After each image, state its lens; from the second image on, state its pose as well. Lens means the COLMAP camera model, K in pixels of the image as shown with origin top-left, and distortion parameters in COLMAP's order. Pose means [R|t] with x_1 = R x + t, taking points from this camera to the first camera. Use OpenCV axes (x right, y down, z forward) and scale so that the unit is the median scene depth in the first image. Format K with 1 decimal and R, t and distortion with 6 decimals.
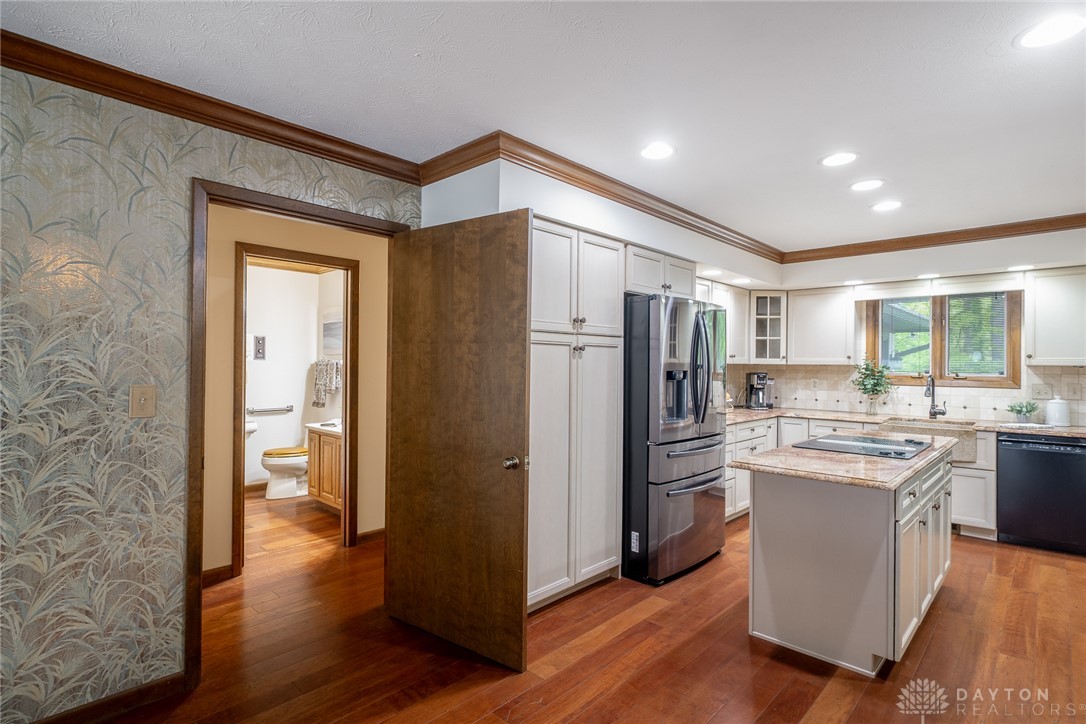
lens RADIAL K [[550.0, 0, 544.0], [0, 550.0, 362.8], [0, 0, 1]] dist [-0.002665, 0.002155]
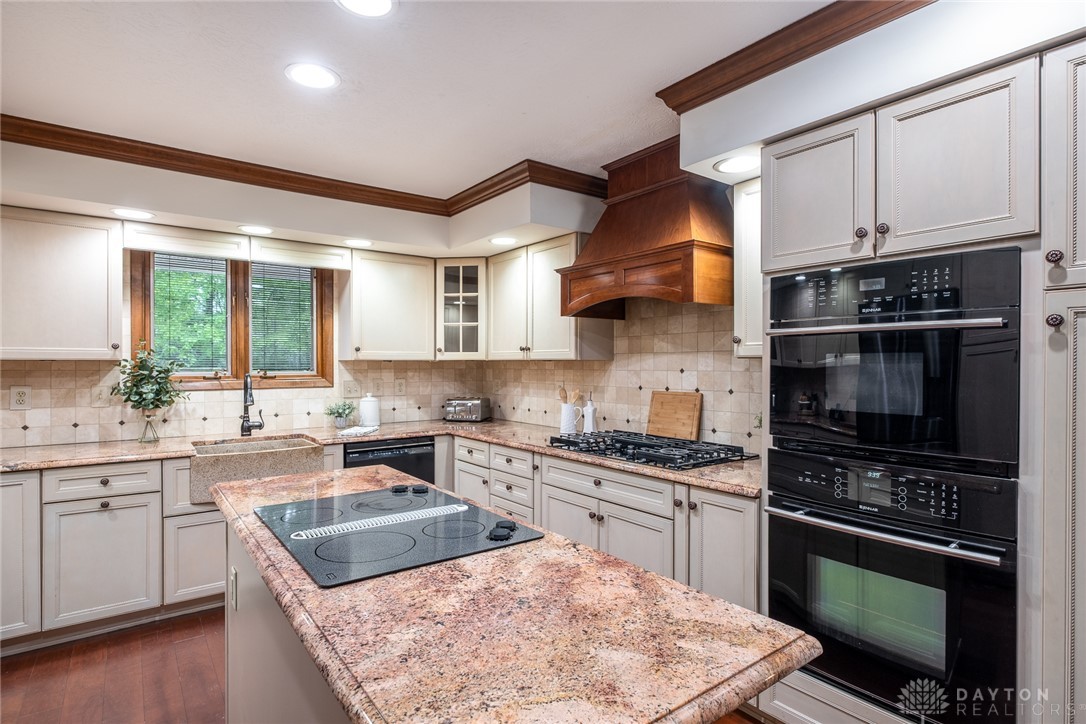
lens RADIAL K [[550.0, 0, 548.4], [0, 550.0, 366.1], [0, 0, 1]] dist [-0.002665, 0.002155]
pose [[0.160091, -0.013531, 0.987010, 0.081410], [-0.001190, 0.999903, 0.013901, 0.002240], [-0.987102, -0.003400, 0.160059, 0.547317]]
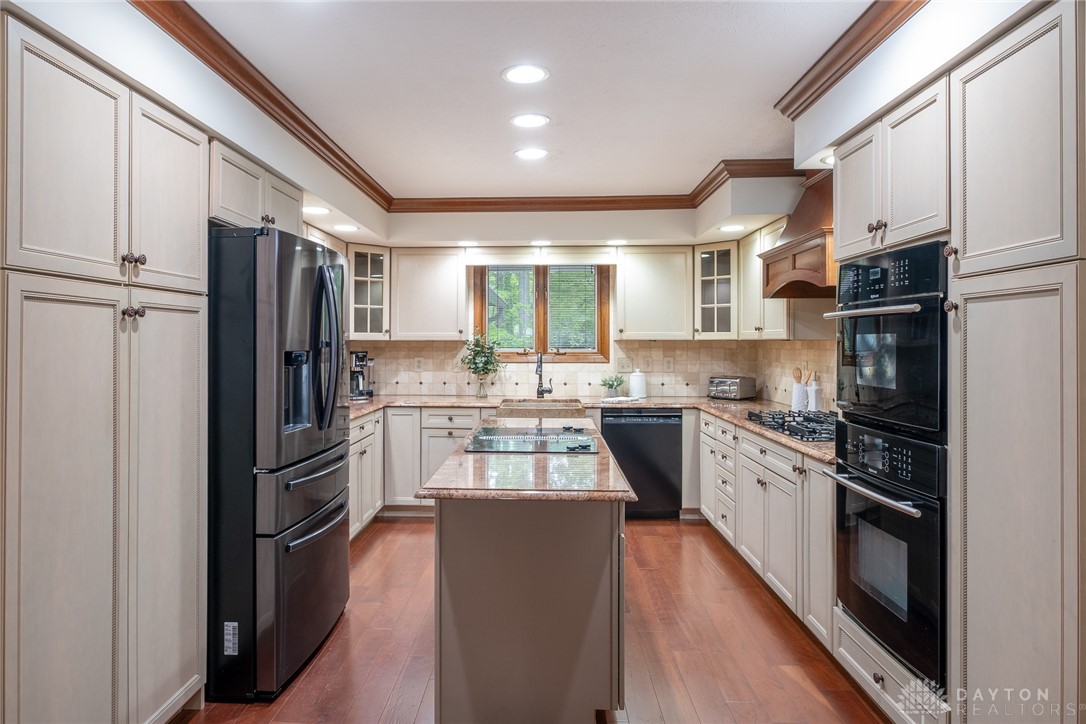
lens RADIAL K [[660.8, 0, 522.7], [0, 660.8, 339.3], [0, 0, 1]] dist [-0.002047, 0.003698]
pose [[0.754434, -0.004998, 0.656357, -0.050273], [0.004304, 0.999987, 0.002667, -0.000072], [-0.656362, 0.000813, 0.754445, 0.193062]]
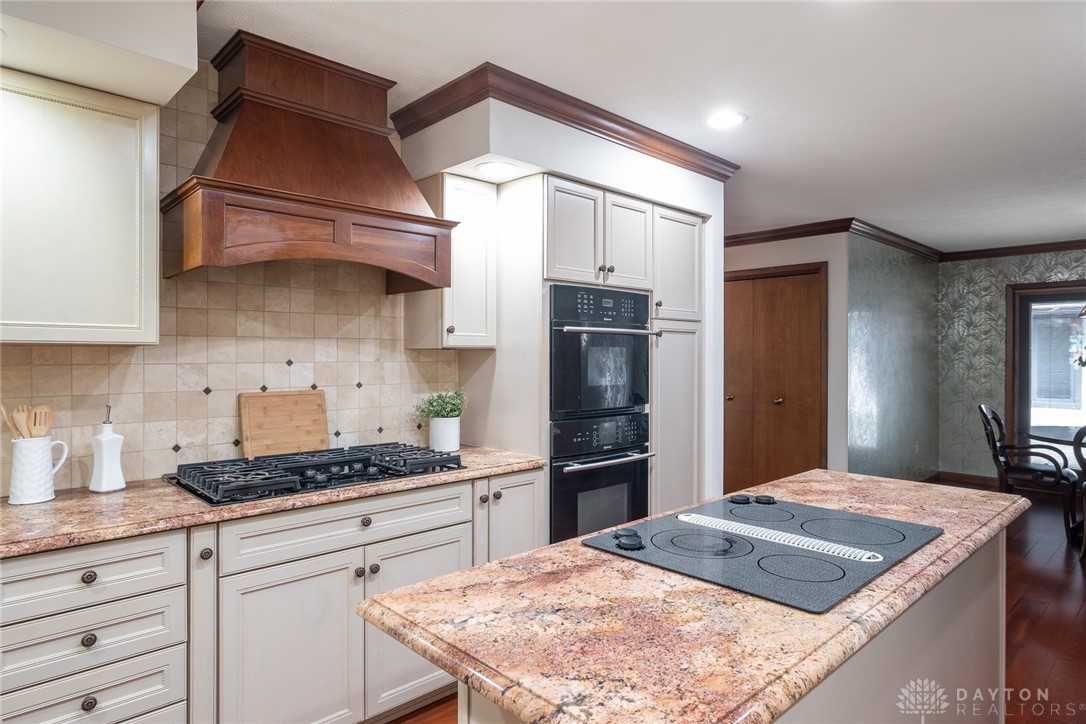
lens RADIAL K [[619.2, 0, 543.8], [0, 619.2, 356.8], [0, 0, 1]] dist [0.006858, 0.001332]
pose [[-0.997753, -0.010394, 0.066190, 0.498968], [-0.010546, 0.999943, -0.001943, 0.010409], [-0.066166, -0.002636, -0.997805, 1.037075]]
